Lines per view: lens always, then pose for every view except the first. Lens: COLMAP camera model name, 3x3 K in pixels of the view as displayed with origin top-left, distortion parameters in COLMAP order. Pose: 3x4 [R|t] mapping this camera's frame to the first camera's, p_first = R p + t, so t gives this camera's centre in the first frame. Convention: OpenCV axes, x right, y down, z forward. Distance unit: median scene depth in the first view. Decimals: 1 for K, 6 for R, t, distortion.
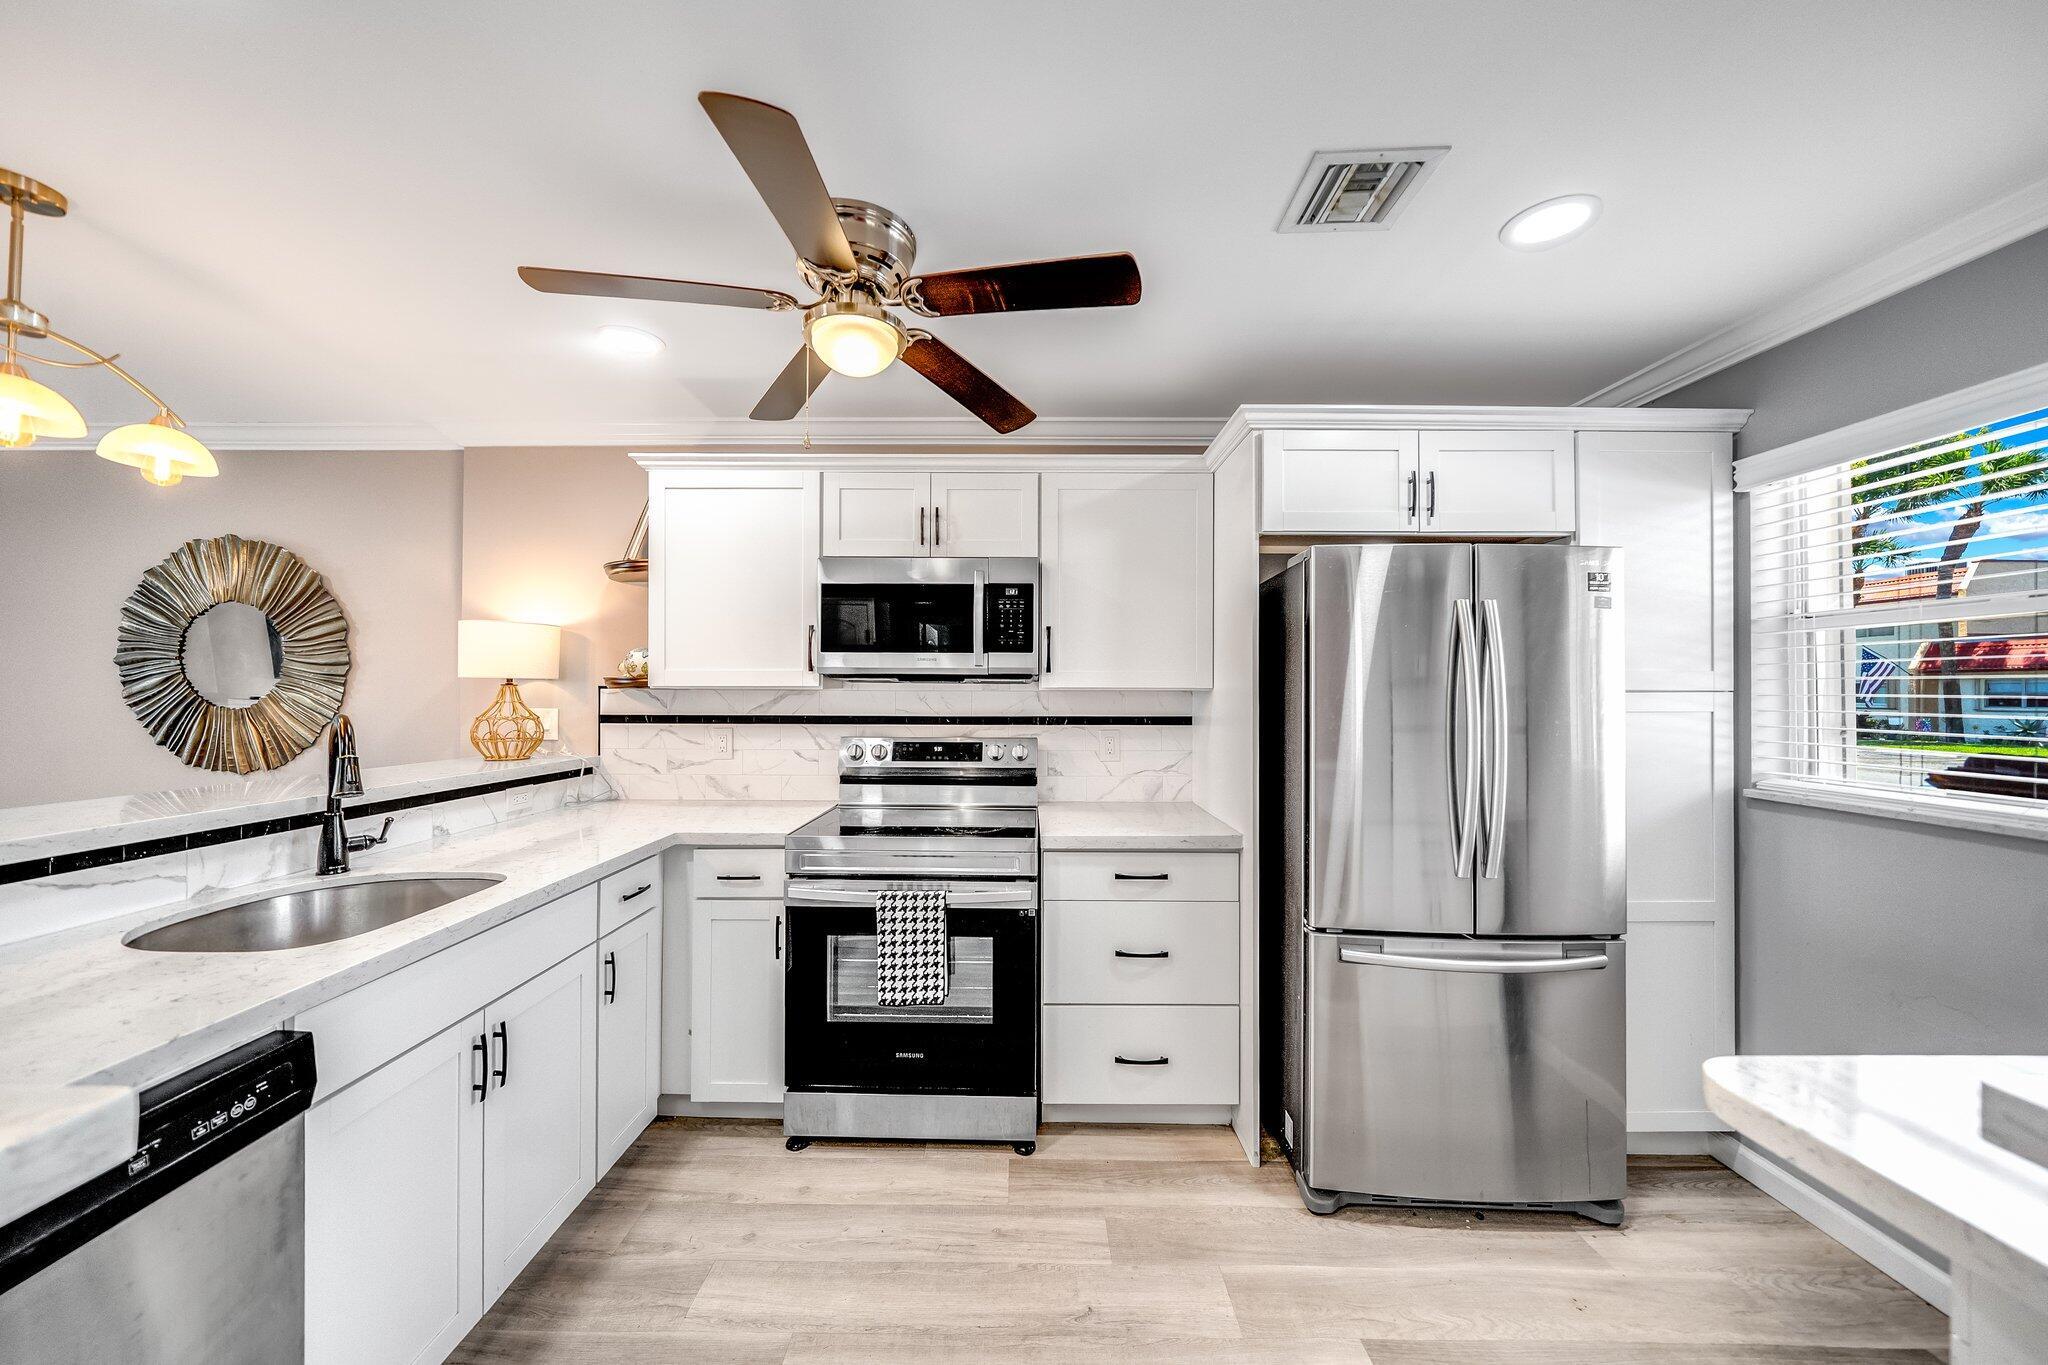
lens RADIAL K [[705.6, 0, 1014.3], [0, 705.6, 688.9], [0, 0, 1]] dist [0.000700, -0.002186]
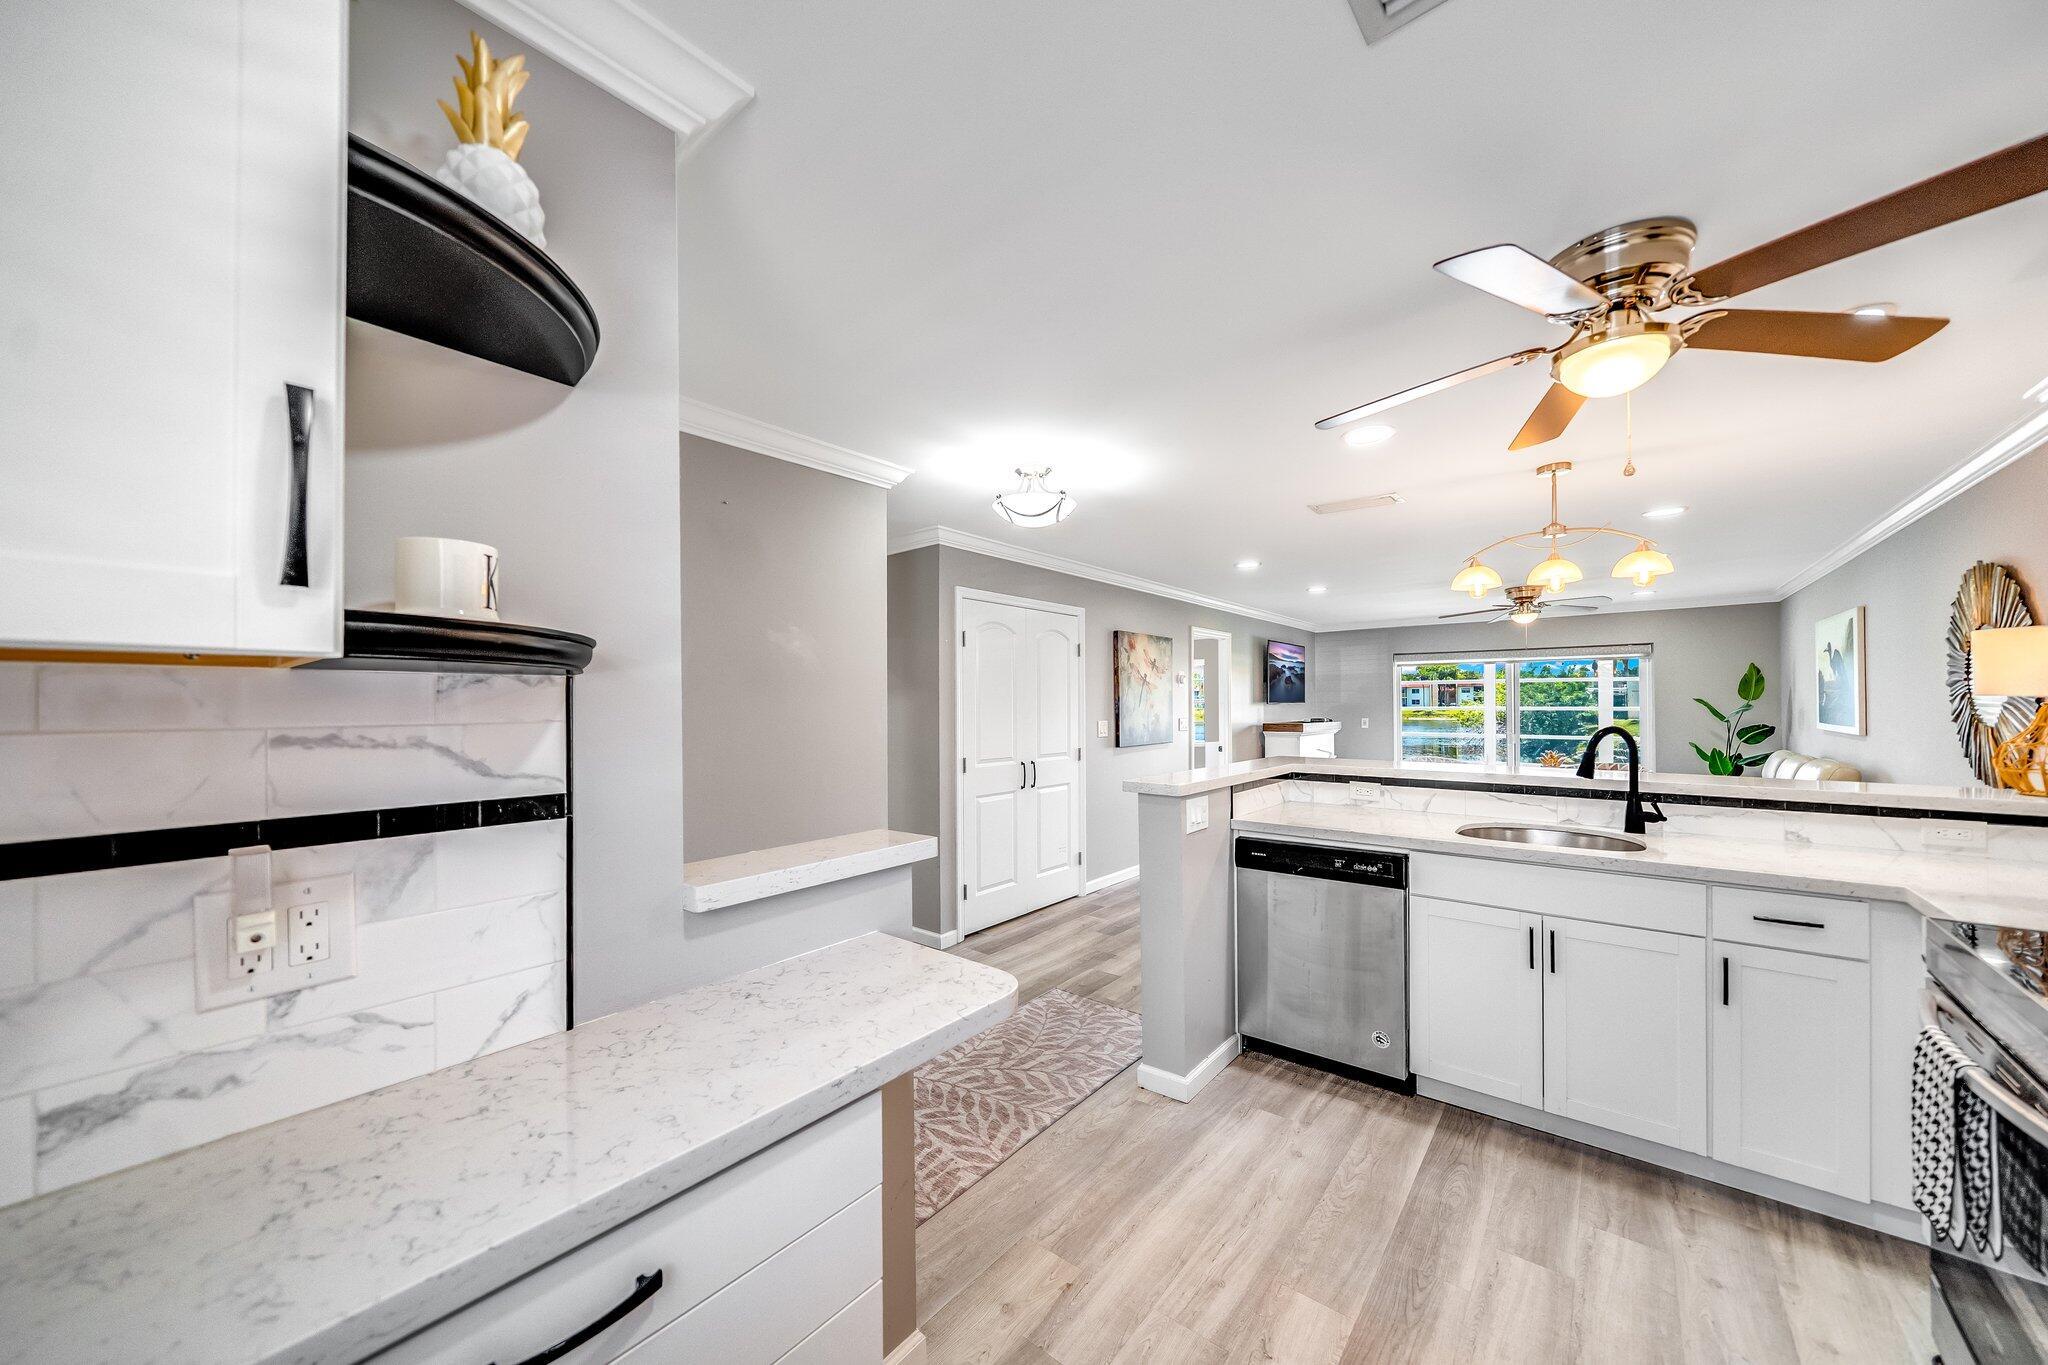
lens RADIAL K [[705.6, 0, 1004.5], [0, 705.6, 698.5], [0, 0, 1]] dist [0.000700, -0.002186]
pose [[-0.644931, -0.007087, -0.764208, 0.797997], [0.006322, 0.999873, -0.014607, -0.008481], [0.764215, -0.014251, -0.644805, 0.721882]]
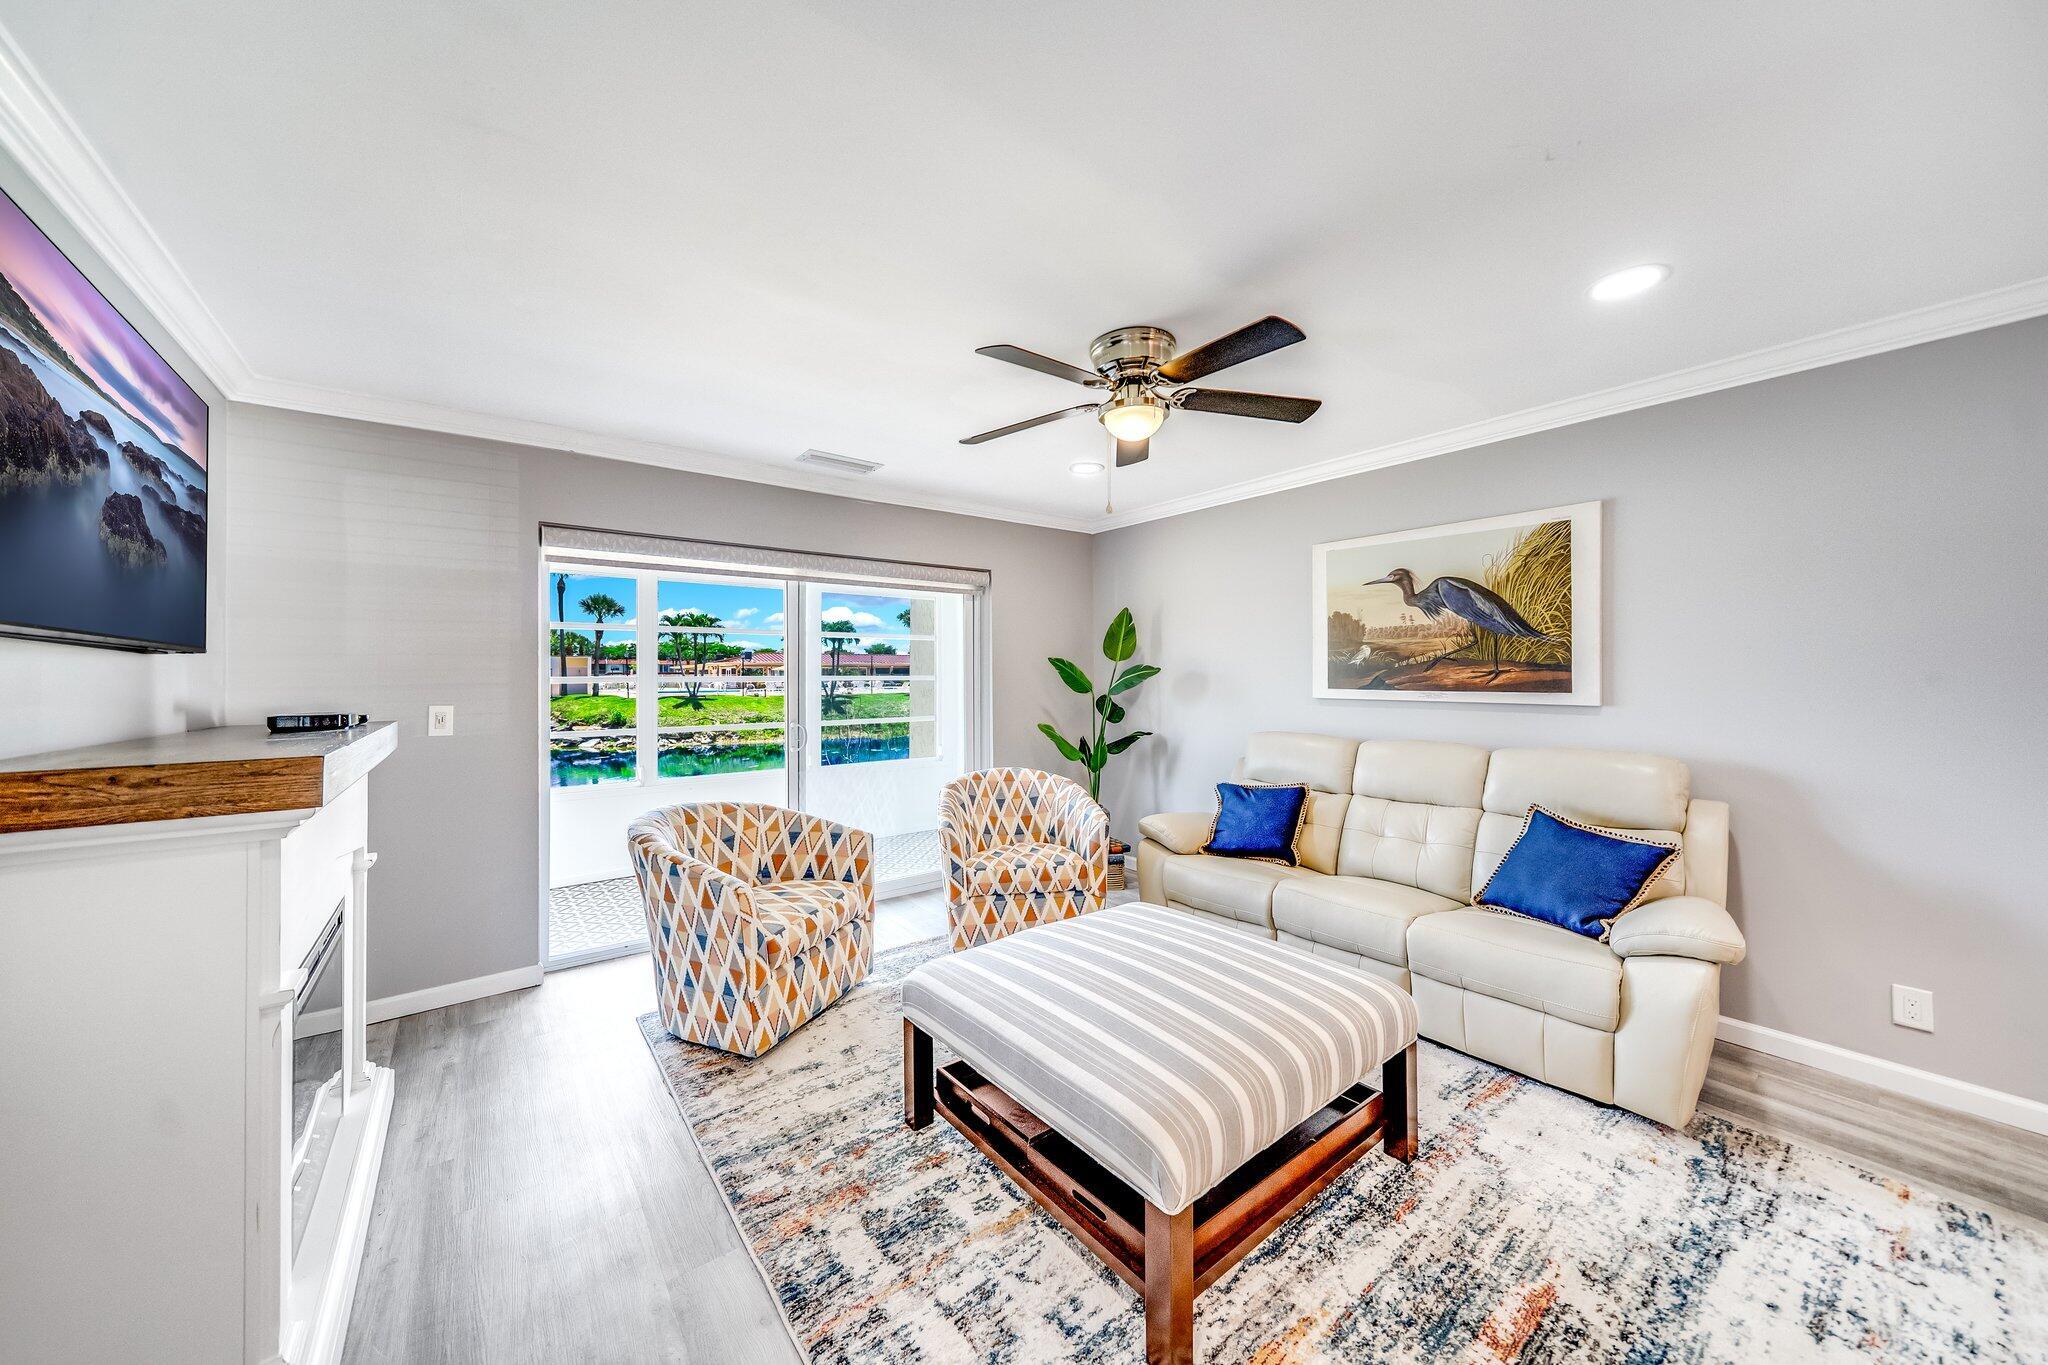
lens RADIAL K [[705.6, 0, 1039.8], [0, 705.6, 680.3], [0, 0, 1]] dist [0.000700, -0.002186]
pose [[0.621704, -0.002185, -0.783250, -2.084490], [0.011529, 0.999913, 0.006362, 0.017055], [0.783168, -0.012985, 0.621675, -0.337353]]
